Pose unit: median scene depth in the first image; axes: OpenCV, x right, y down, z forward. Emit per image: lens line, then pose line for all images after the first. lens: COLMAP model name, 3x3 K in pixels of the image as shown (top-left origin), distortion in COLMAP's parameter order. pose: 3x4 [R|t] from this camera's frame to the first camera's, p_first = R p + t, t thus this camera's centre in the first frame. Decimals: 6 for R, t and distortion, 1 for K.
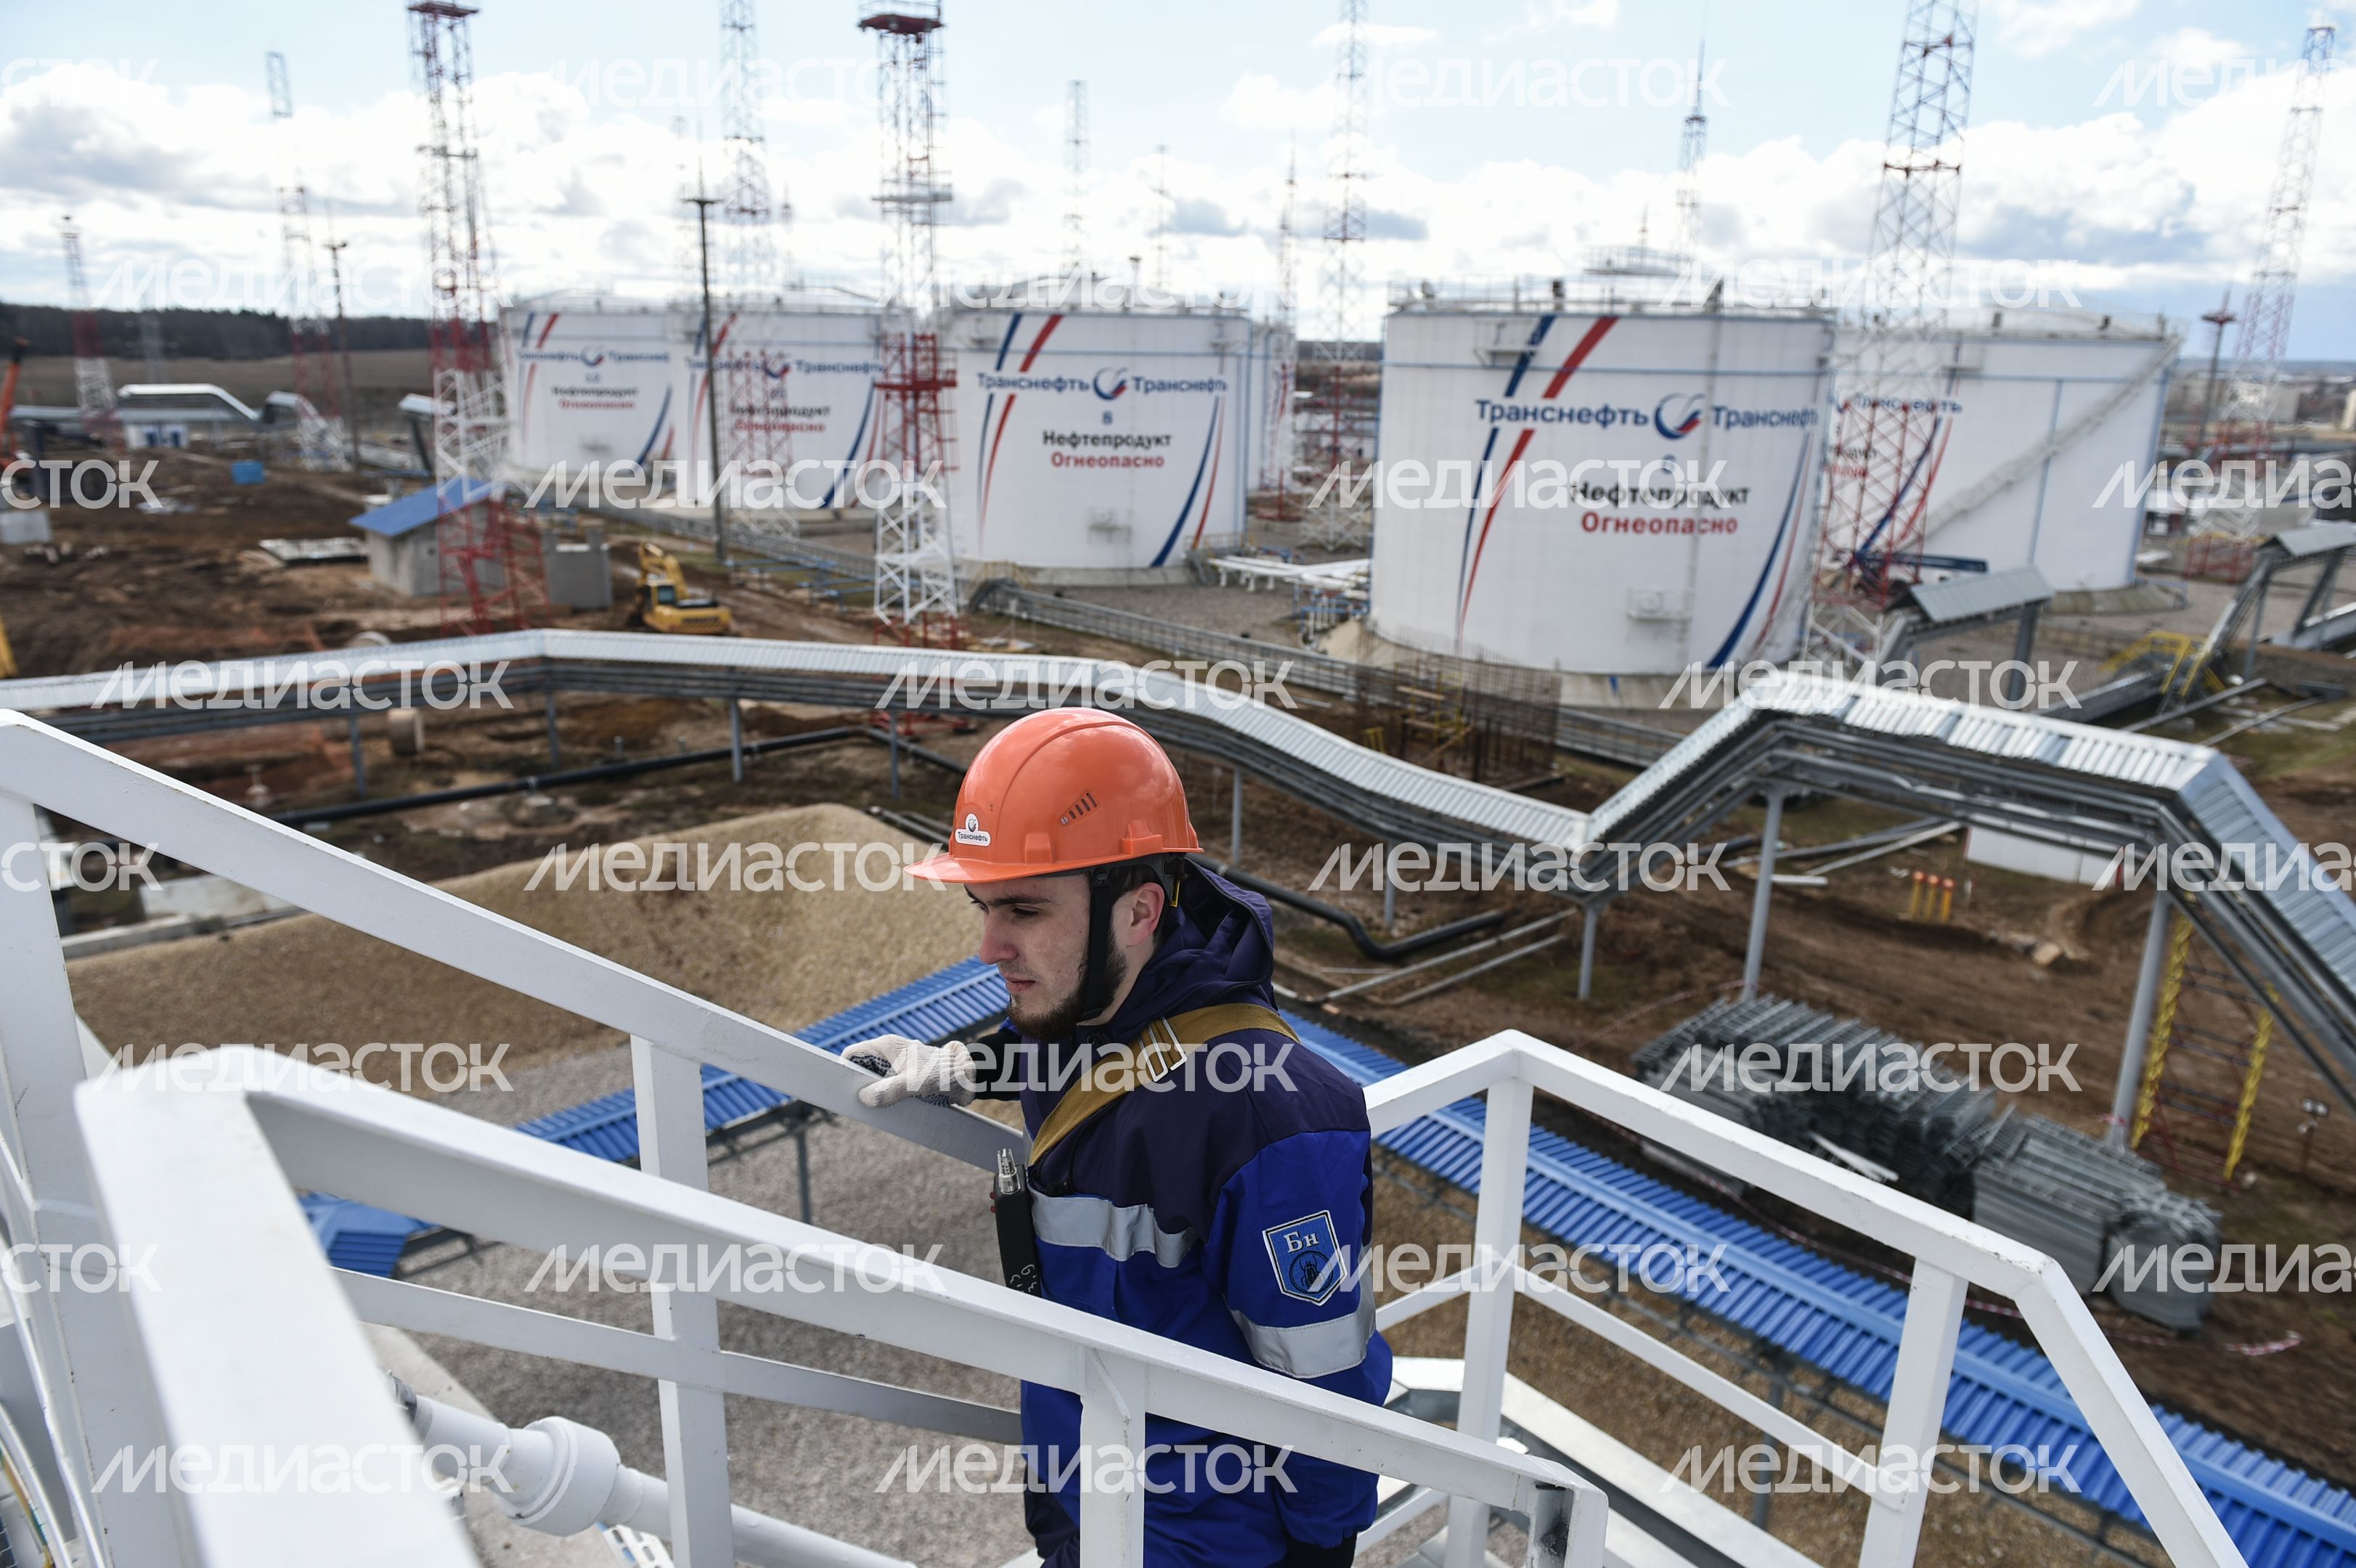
lens RADIAL K [[1566.9, 0, 1179.0], [0, 1566.9, 786.5], [0, 0, 1]] dist [-0.010647, -0.012924]
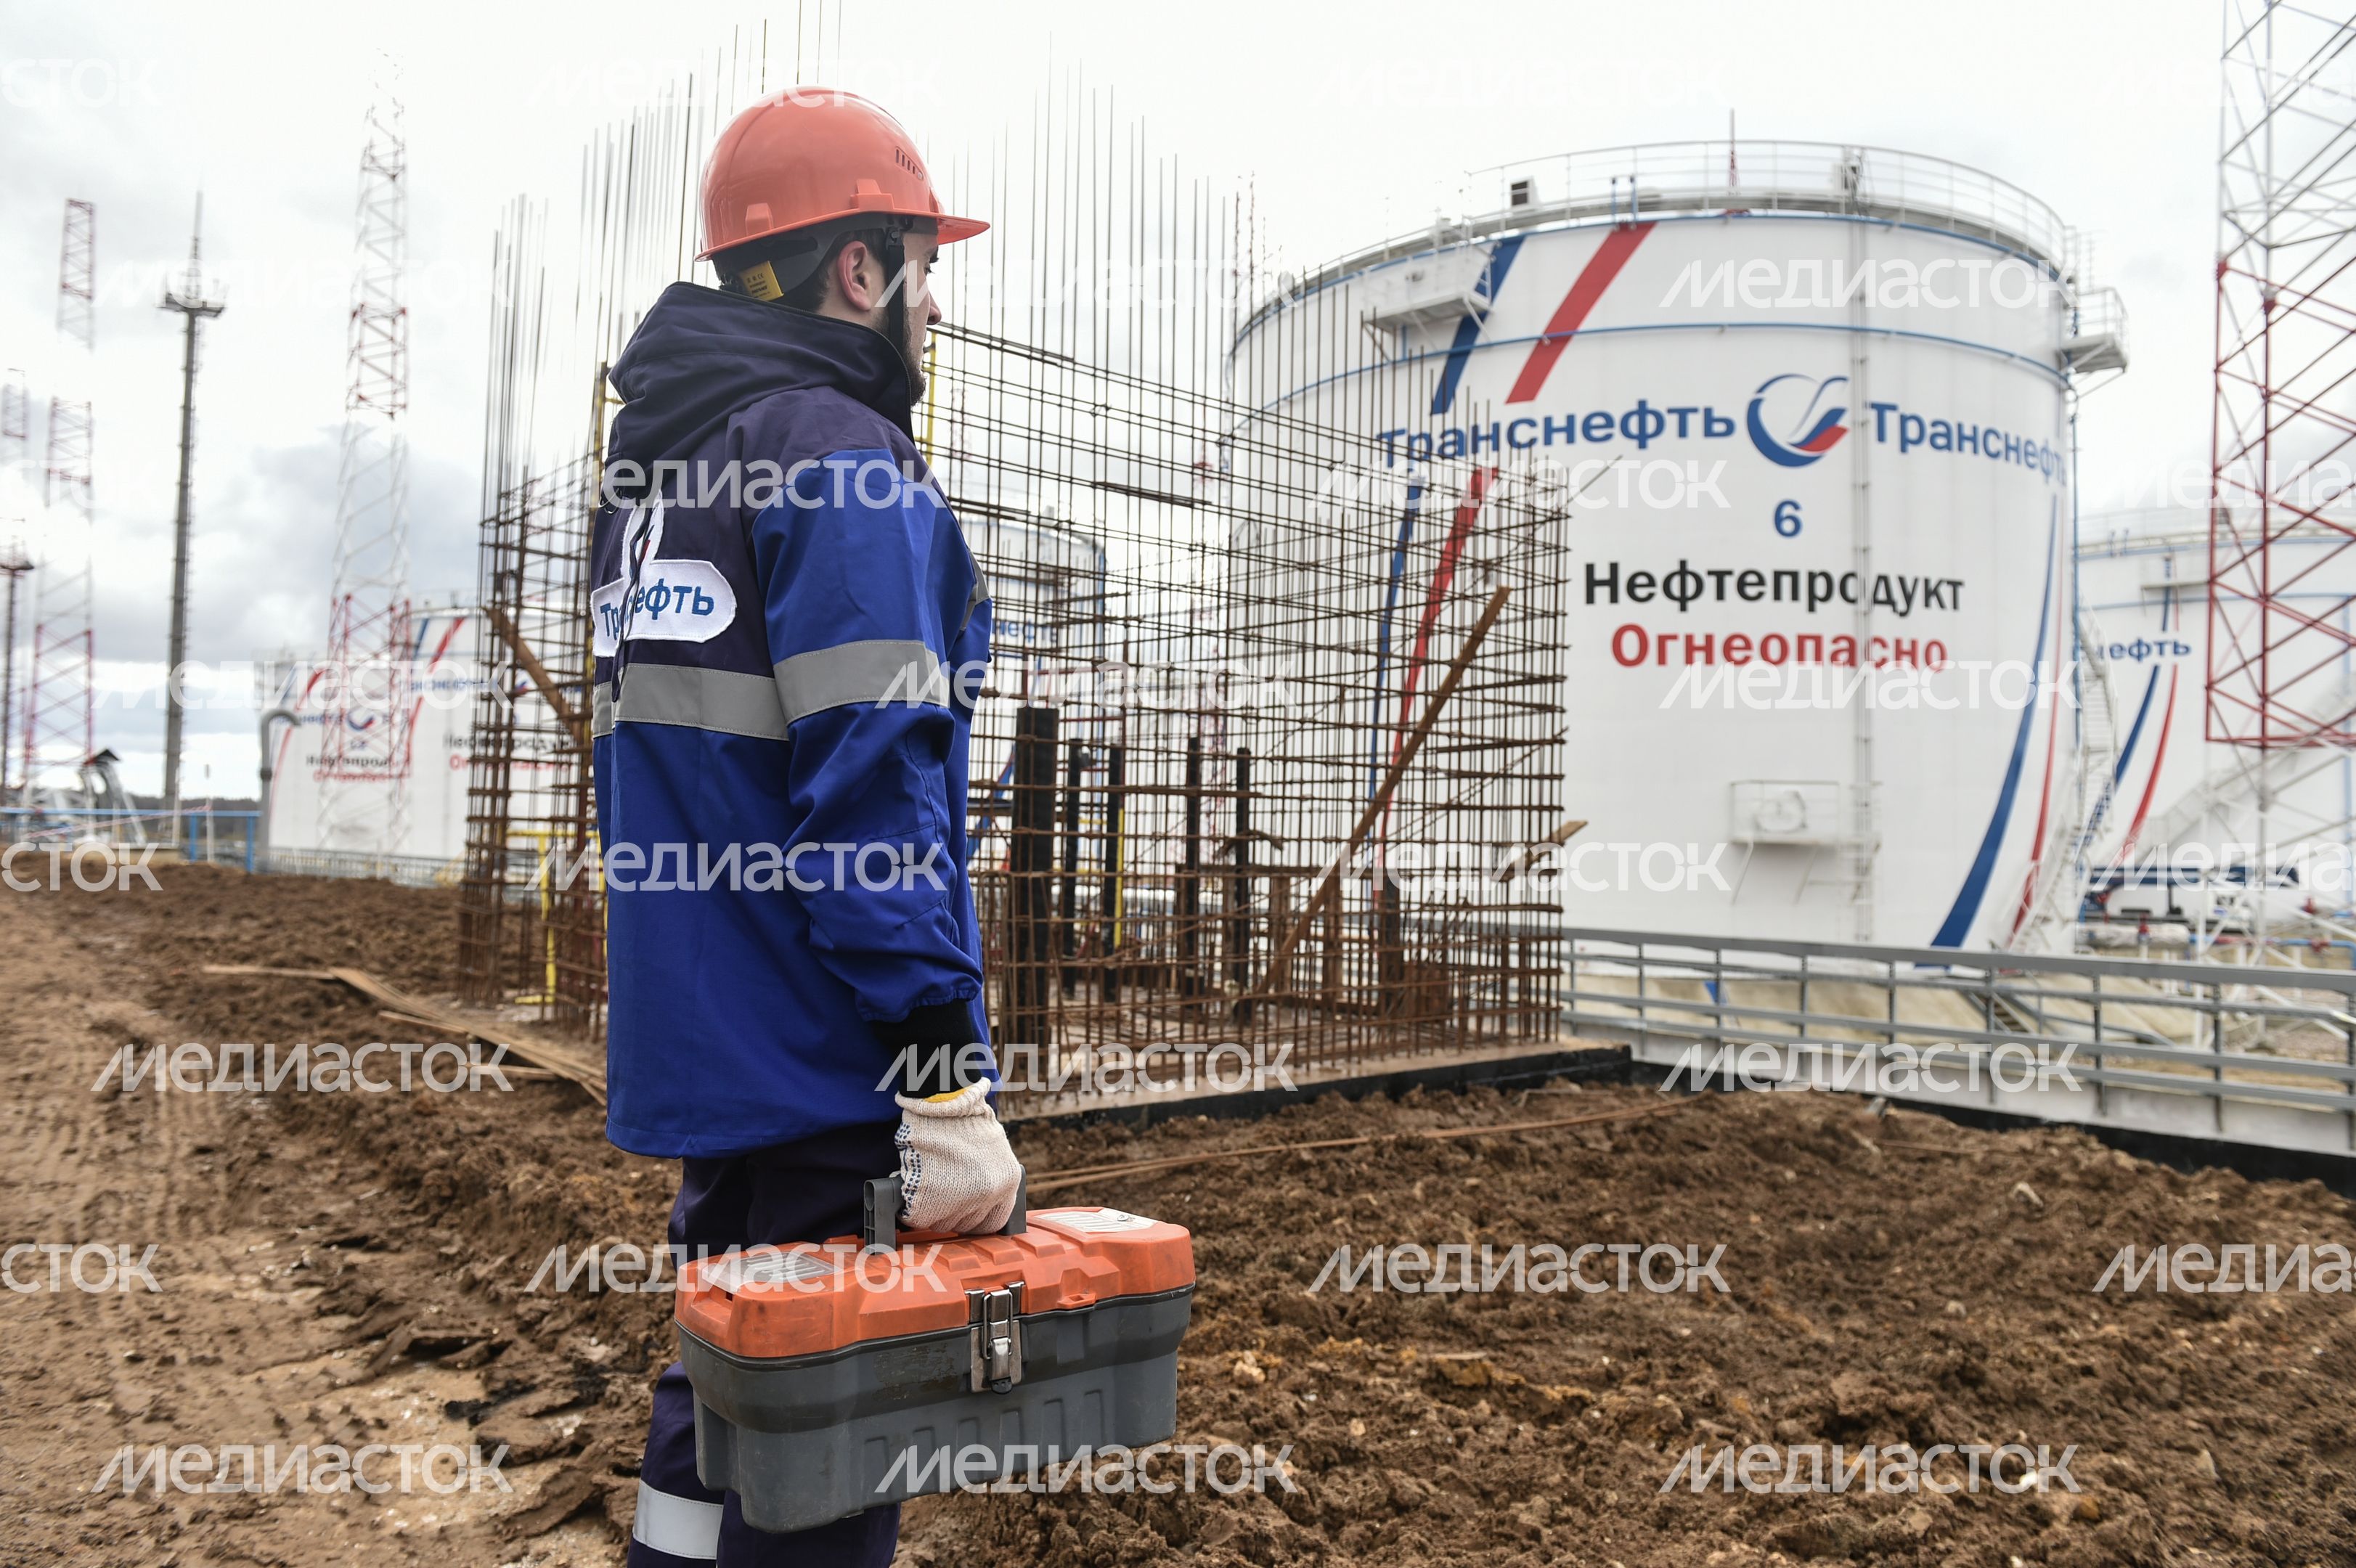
lens RADIAL K [[1566.9, 0, 1179.0], [0, 1566.9, 786.5], [0, 0, 1]] dist [-0.010647, -0.012924]
pose [[0.999719, -0.008325, -0.022194, 0.139016], [0.001192, 0.952767, -0.303699, 0.011086], [0.023674, 0.303587, 0.952510, 0.567347]]
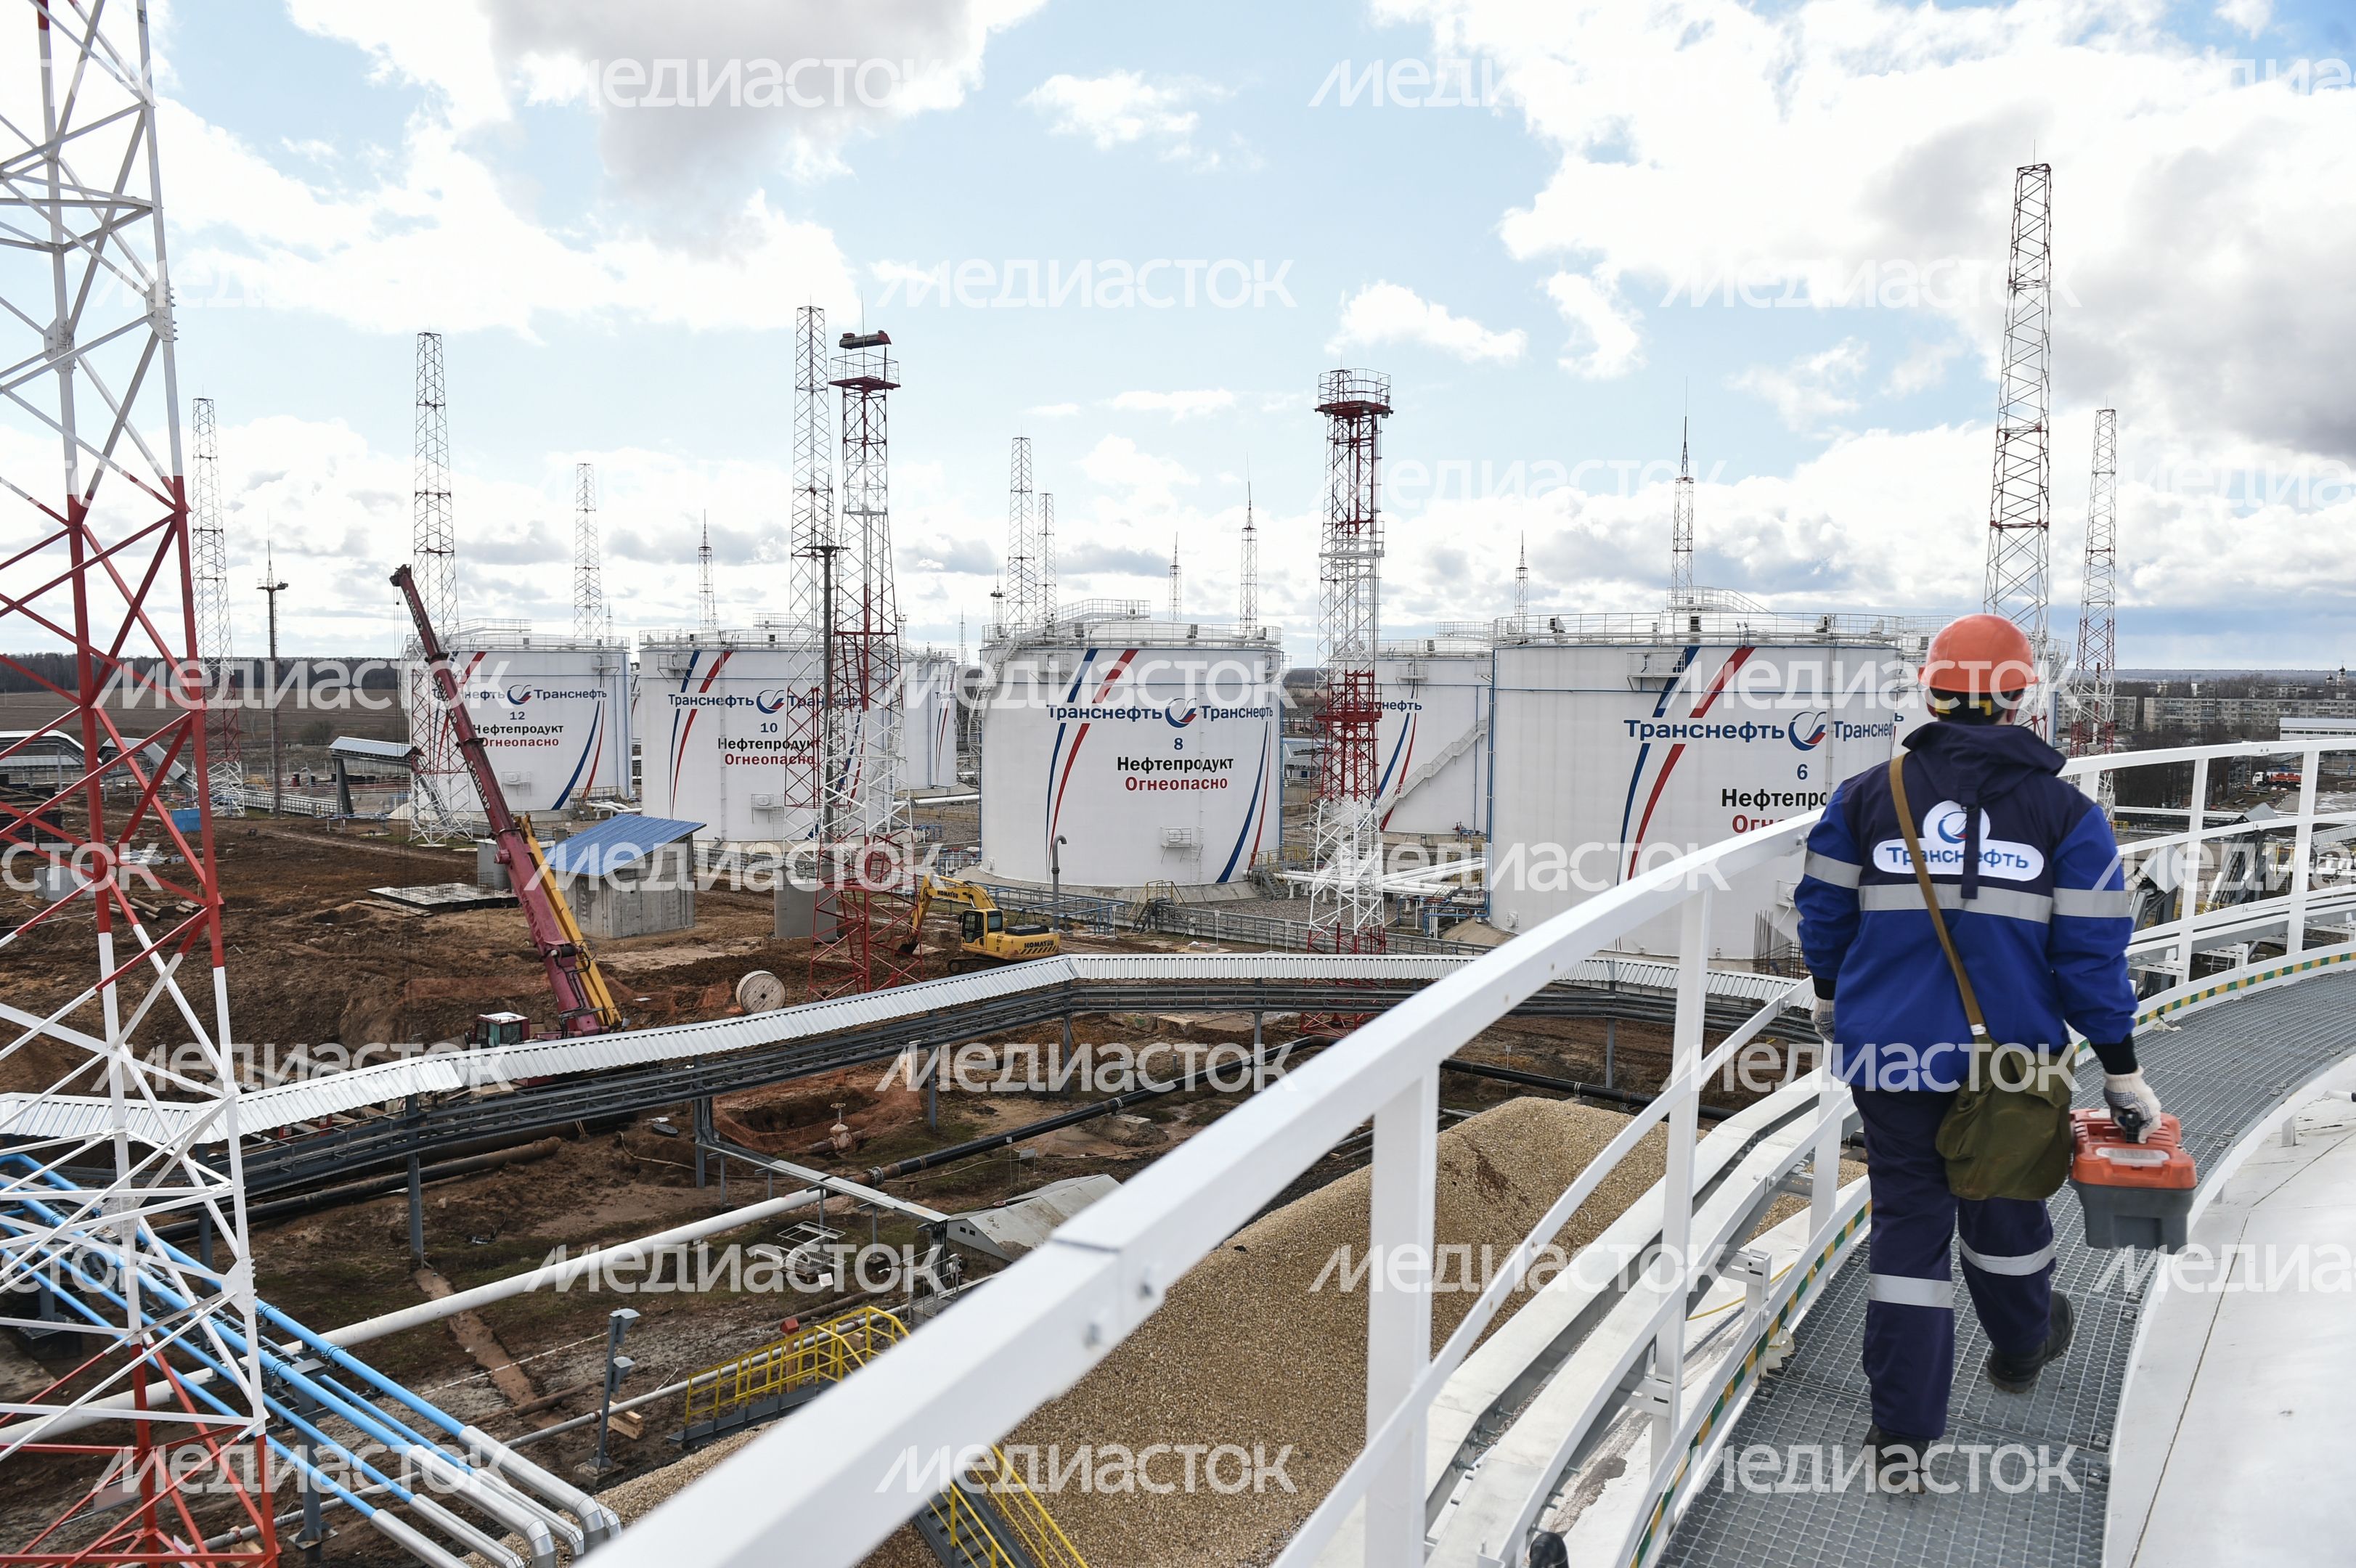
lens RADIAL K [[1566.9, 0, 1179.0], [0, 1566.9, 786.5], [0, 0, 1]] dist [-0.010647, -0.012924]
pose [[0.983309, -0.028101, 0.179760, -0.330997], [0.063443, 0.978947, -0.194003, -0.003794], [-0.170524, 0.202169, 0.964391, -0.015008]]
